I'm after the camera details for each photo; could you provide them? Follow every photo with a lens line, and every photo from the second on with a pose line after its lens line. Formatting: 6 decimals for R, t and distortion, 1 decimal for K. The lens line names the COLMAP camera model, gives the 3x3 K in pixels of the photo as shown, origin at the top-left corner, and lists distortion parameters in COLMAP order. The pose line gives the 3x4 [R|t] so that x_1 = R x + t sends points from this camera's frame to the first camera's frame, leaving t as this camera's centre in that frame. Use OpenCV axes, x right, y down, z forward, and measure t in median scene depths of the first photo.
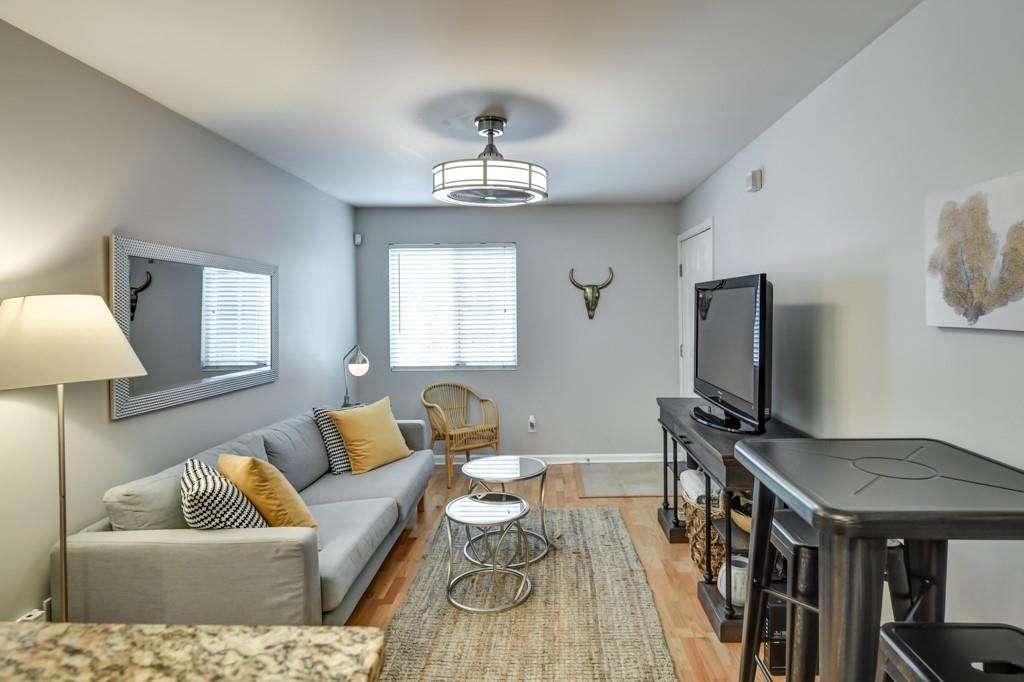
lens RADIAL K [[532.5, 0, 535.9], [0, 532.5, 318.3], [0, 0, 1]] dist [-0.001983, 0.000146]
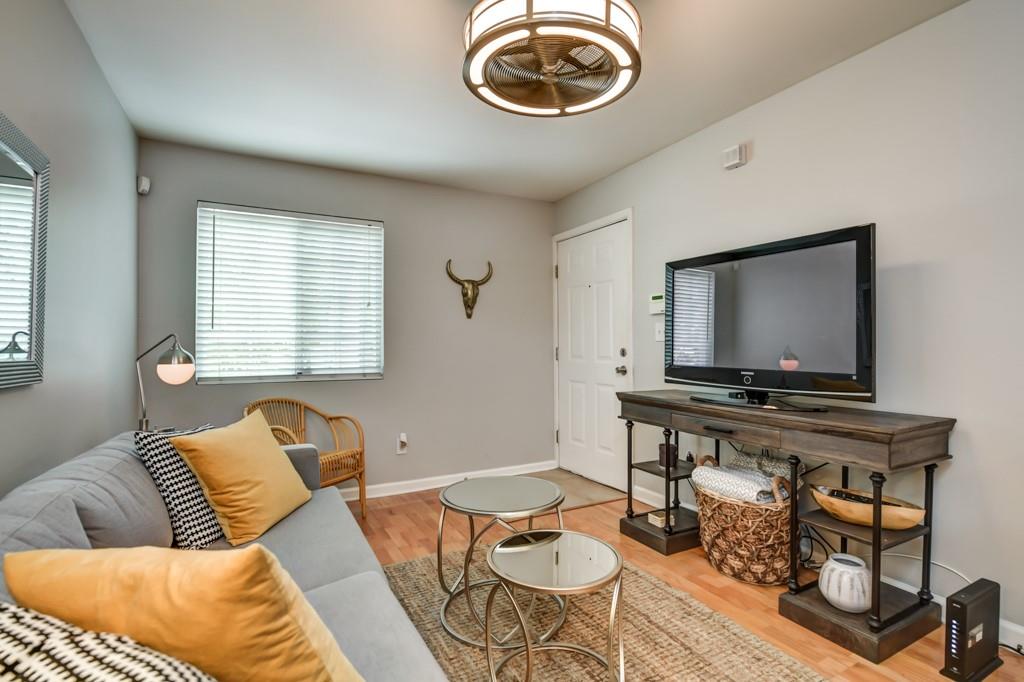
lens RADIAL K [[471.0, 0, 502.2], [0, 471.0, 342.1], [0, 0, 1]] dist [-0.008226, -0.002409]
pose [[0.876807, 0.015537, 0.480591, -0.382349], [-0.001959, 0.999585, -0.028741, 0.107991], [-0.480838, 0.024258, 0.876474, 0.492250]]
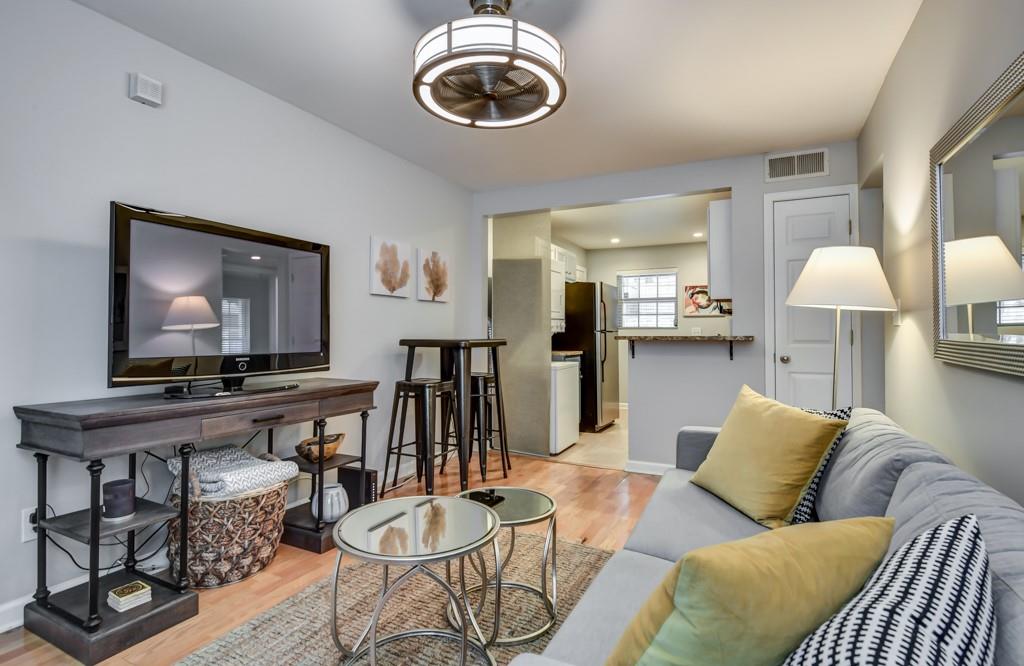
lens RADIAL K [[503.3, 0, 521.2], [0, 503.3, 328.8], [0, 0, 1]] dist [-0.003283, -0.000306]
pose [[-0.907180, 0.014916, 0.420479, -0.389691], [0.016821, 0.999858, 0.000823, 0.095641], [-0.420407, 0.007819, -0.907302, 1.498252]]
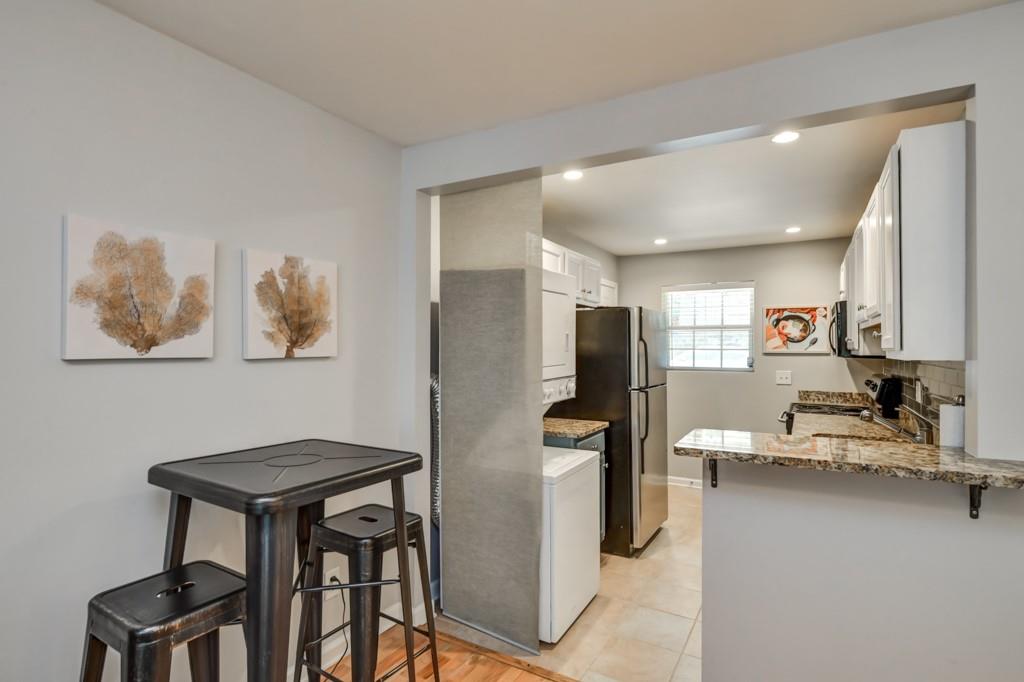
lens RADIAL K [[506.3, 0, 518.8], [0, 506.3, 344.9], [0, 0, 1]] dist [-0.009123, -0.003115]
pose [[-0.874093, 0.010459, 0.485647, -0.182076], [0.015995, 0.999846, 0.007256, -0.001914], [-0.485496, 0.014111, -0.874125, 0.779024]]
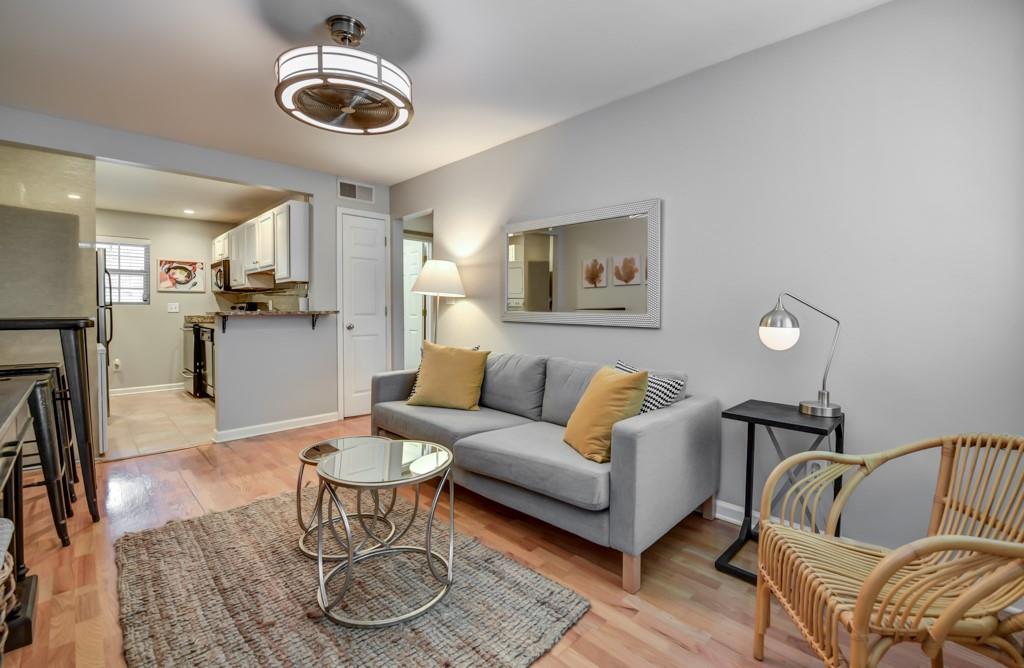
lens RADIAL K [[442.1, 0, 522.8], [0, 442.1, 312.5], [0, 0, 1]] dist [-0.016613, -0.000688]
pose [[-0.688609, 0.016897, -0.724936, 0.226010], [-0.004655, 0.999605, 0.027721, 0.084958], [0.725118, 0.022464, -0.688258, 1.586757]]
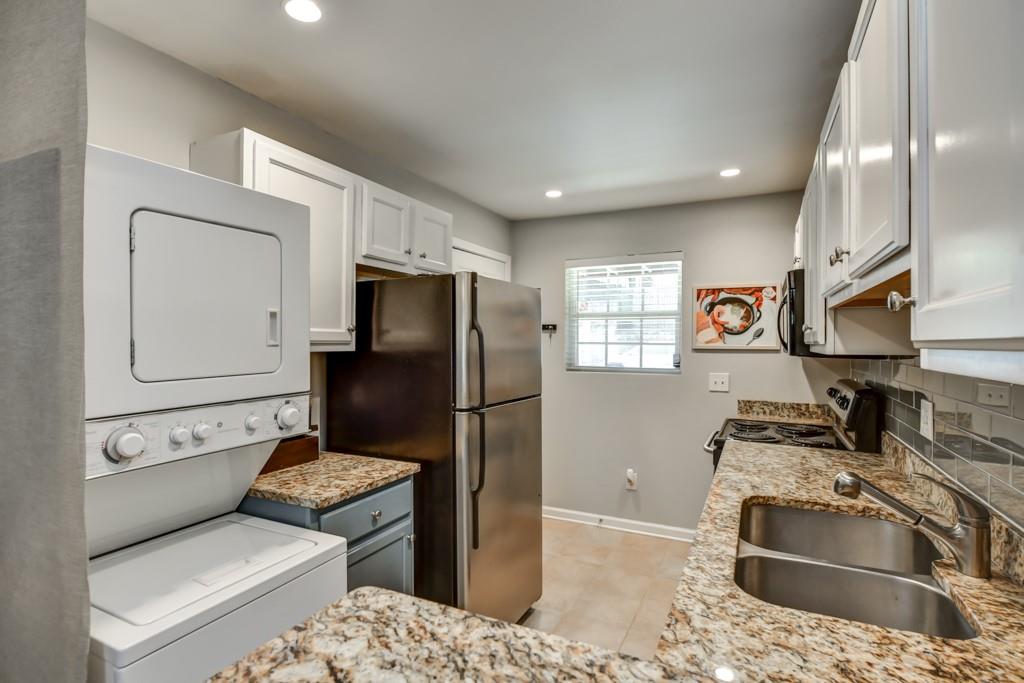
lens RADIAL K [[506.3, 0, 511.2], [0, 506.3, 346.2], [0, 0, 1]] dist [-0.009123, -0.003115]
pose [[-0.900743, 0.001656, 0.434350, -0.213901], [0.012481, 0.999678, 0.022073, 0.010320], [-0.434174, 0.025303, -0.900474, 0.242089]]
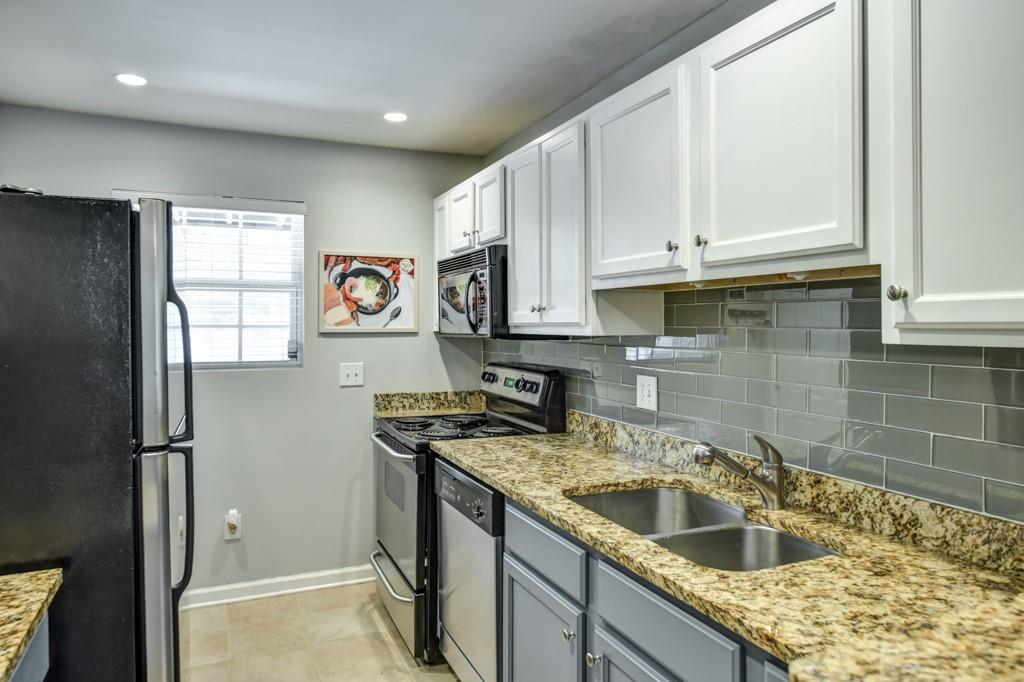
lens RADIAL K [[673.1, 0, 520.7], [0, 673.1, 325.2], [0, 0, 1]] dist [0.000868, -0.003380]
pose [[-0.906395, 0.009955, -0.422313, 0.107359], [0.000370, 0.999741, 0.022773, 0.007344], [0.422430, 0.020485, -0.906164, 0.228020]]
